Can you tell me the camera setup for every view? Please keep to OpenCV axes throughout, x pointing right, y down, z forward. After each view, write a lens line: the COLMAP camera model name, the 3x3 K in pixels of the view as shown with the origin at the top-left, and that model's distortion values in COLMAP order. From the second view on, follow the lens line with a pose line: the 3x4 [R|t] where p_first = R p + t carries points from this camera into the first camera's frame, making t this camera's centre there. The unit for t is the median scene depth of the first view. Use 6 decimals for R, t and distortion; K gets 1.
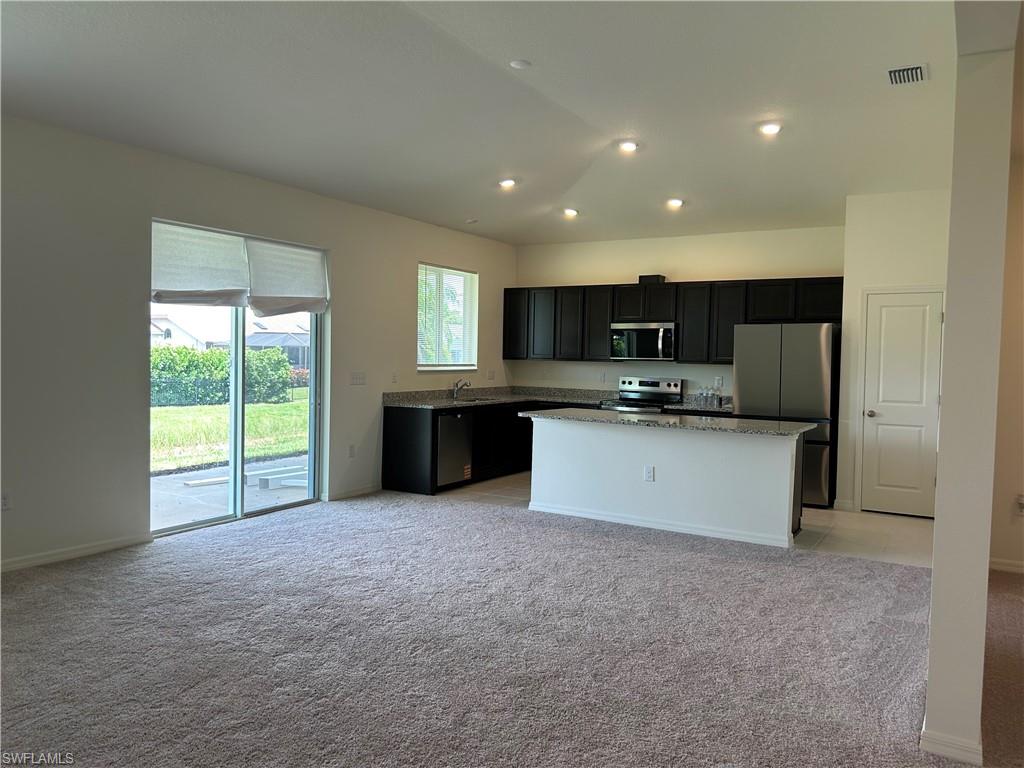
lens RADIAL K [[778.3, 0, 512.0], [0, 778.3, 384.0], [0, 0, 1]] dist [0.038890, -0.033226]
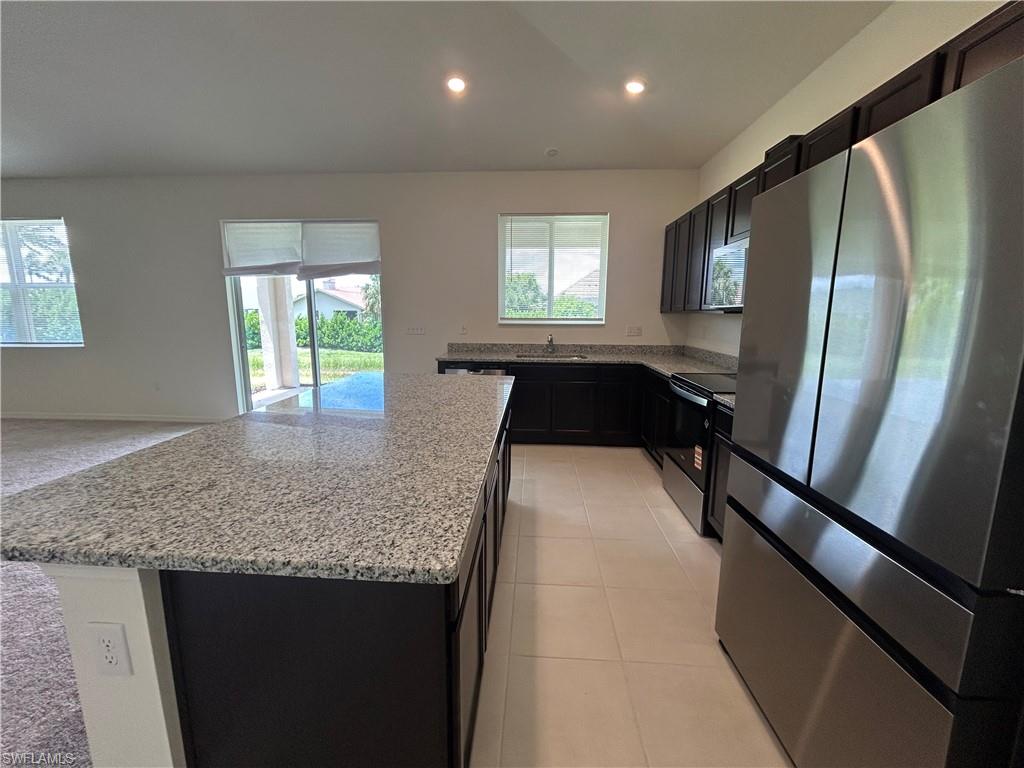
lens RADIAL K [[414.9, 0, 512.1], [0, 414.9, 380.5], [0, 0, 1]] dist [0.000660, 0.000041]
pose [[0.465240, 0.126151, -0.876149, 0.553409], [-0.031427, 0.991523, 0.126074, -0.018100], [0.884626, -0.031120, 0.465261, 1.088664]]
